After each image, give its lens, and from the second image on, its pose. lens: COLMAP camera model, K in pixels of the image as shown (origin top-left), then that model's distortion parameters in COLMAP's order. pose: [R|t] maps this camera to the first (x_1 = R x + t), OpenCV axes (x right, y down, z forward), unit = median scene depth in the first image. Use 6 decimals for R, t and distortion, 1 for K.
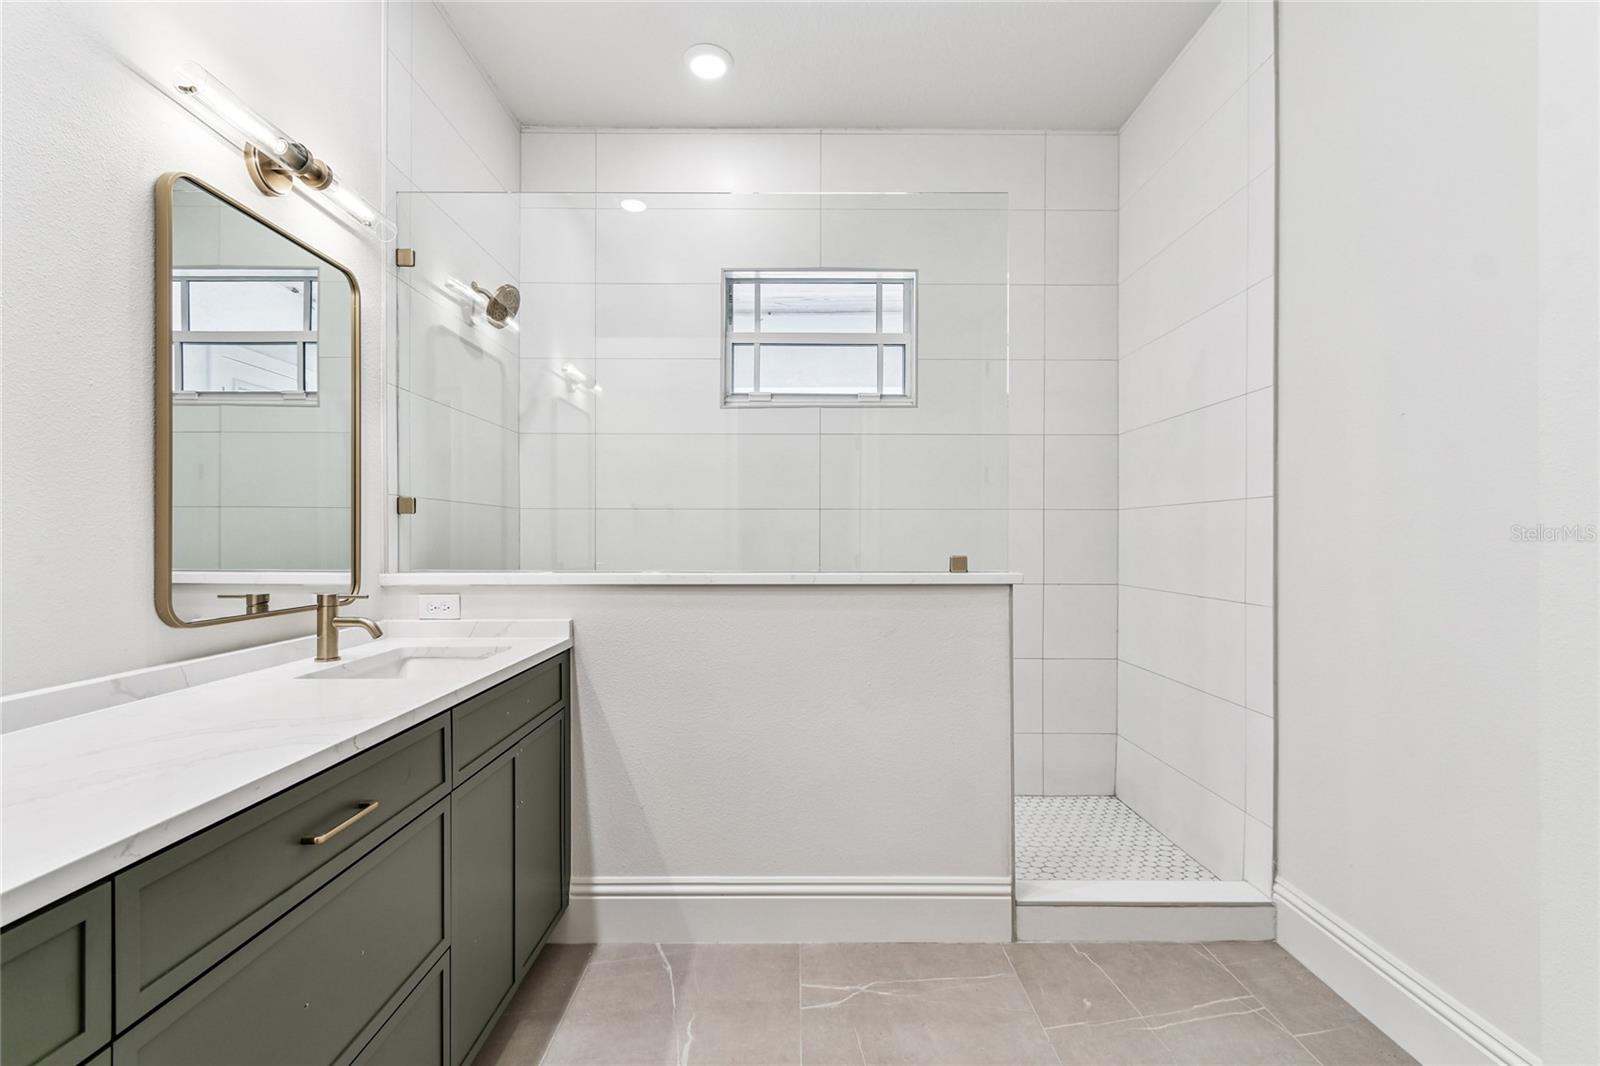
lens RADIAL K [[707.5, 0, 790.7], [0, 707.5, 536.9], [0, 0, 1]] dist [0.001691, 0.000156]
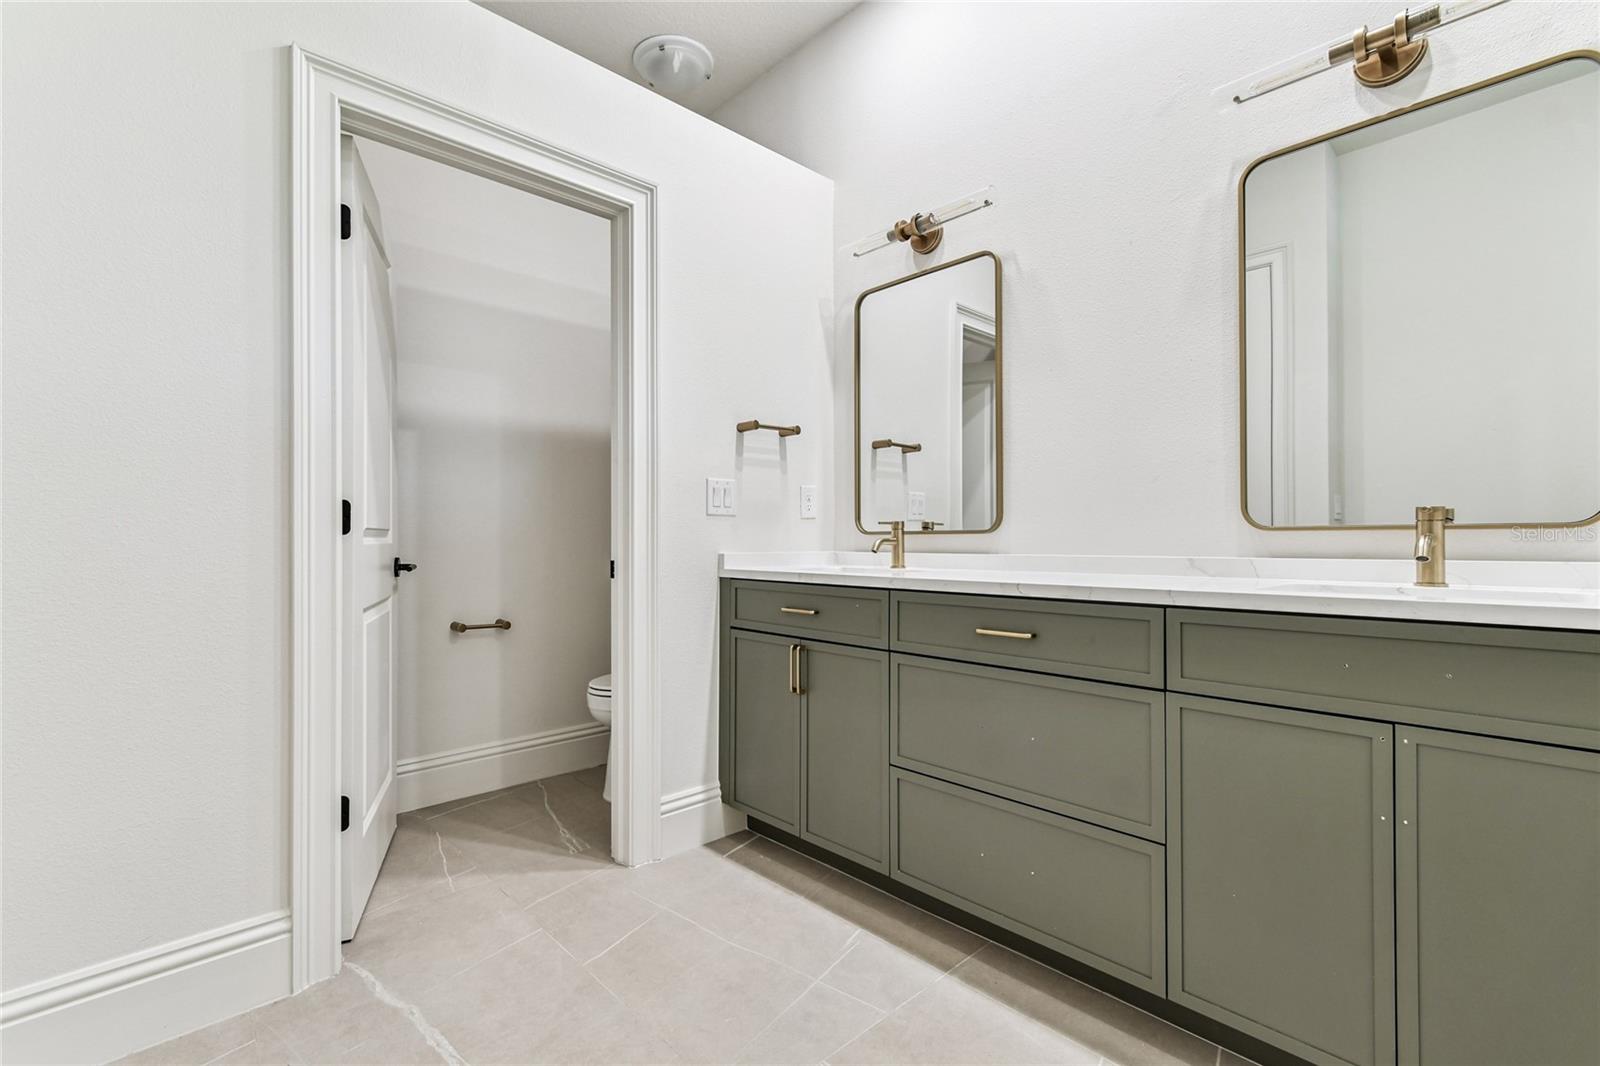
lens RADIAL K [[711.4, 0, 802.5], [0, 711.4, 538.3], [0, 0, 1]] dist [0.000237, -0.000101]
pose [[-0.717837, -0.002482, -0.696207, 0.375540], [0.002609, 0.999977, -0.006255, 0.099498], [0.696207, -0.006307, -0.717814, 0.889487]]
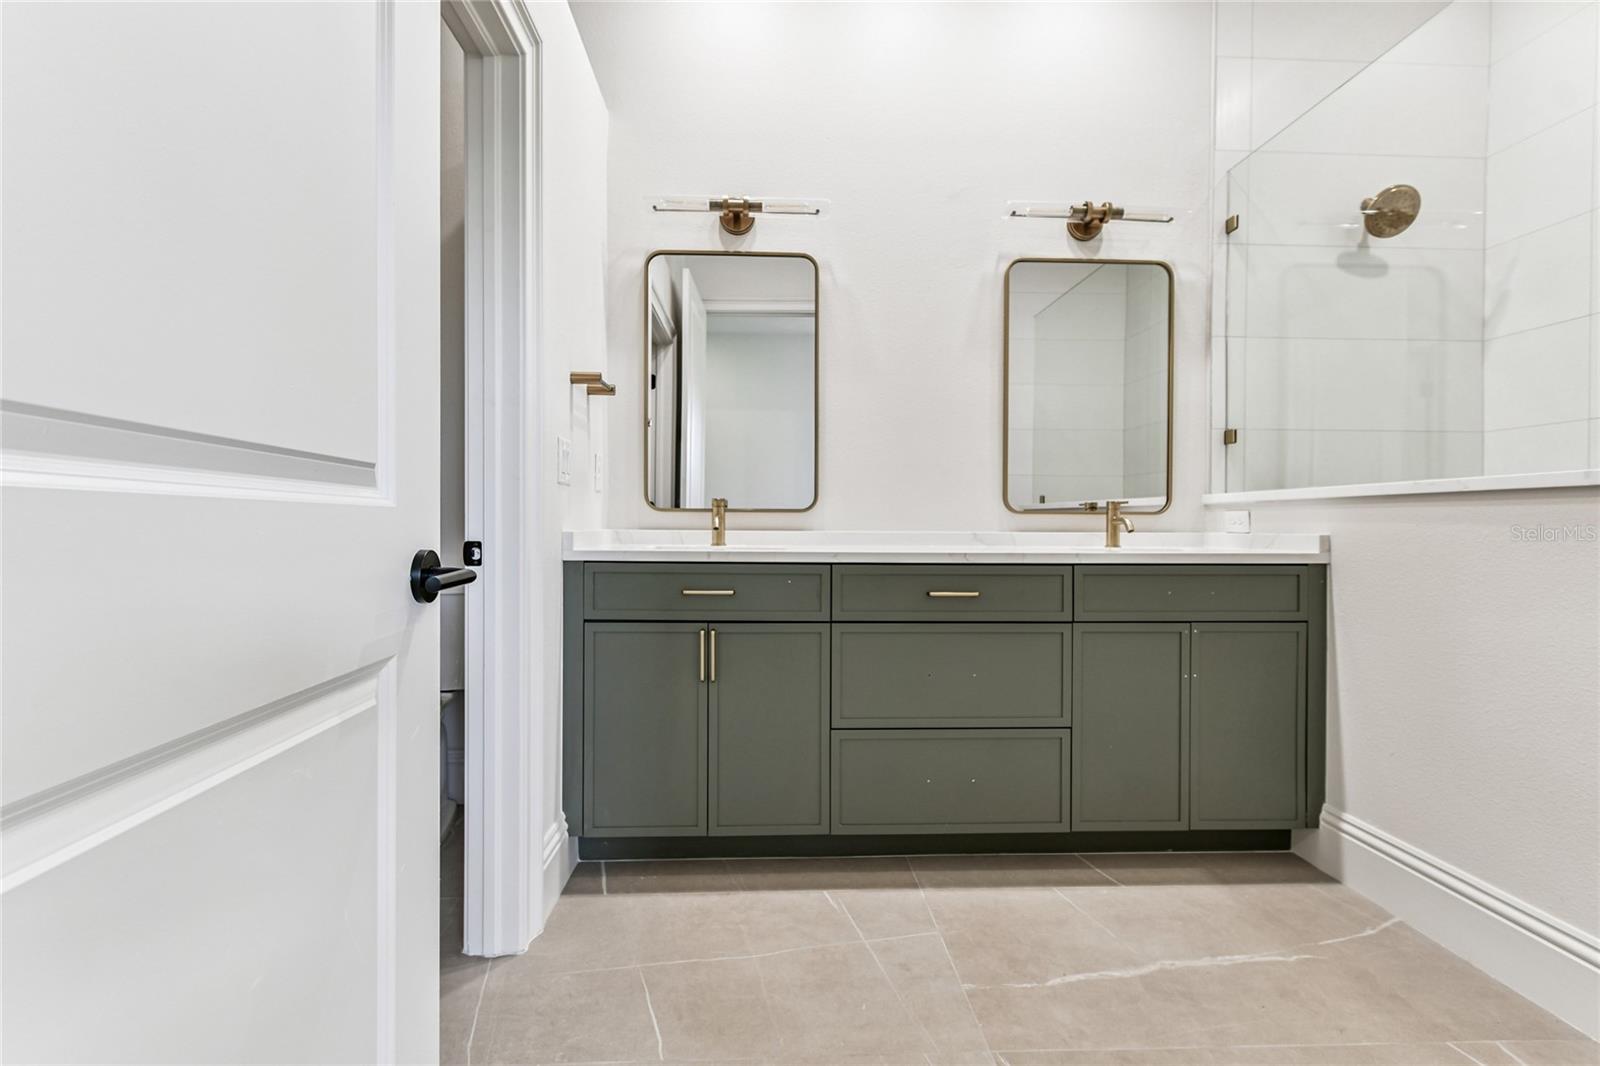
lens RADIAL K [[715.9, 0, 799.5], [0, 715.9, 527.4], [0, 0, 1]] dist [-0.000842, 0.000026]
pose [[0.055587, 0.008400, -0.998419, 0.617898], [-0.004033, 0.999958, 0.008188, 0.102345], [0.998446, 0.003571, 0.055618, 0.234767]]
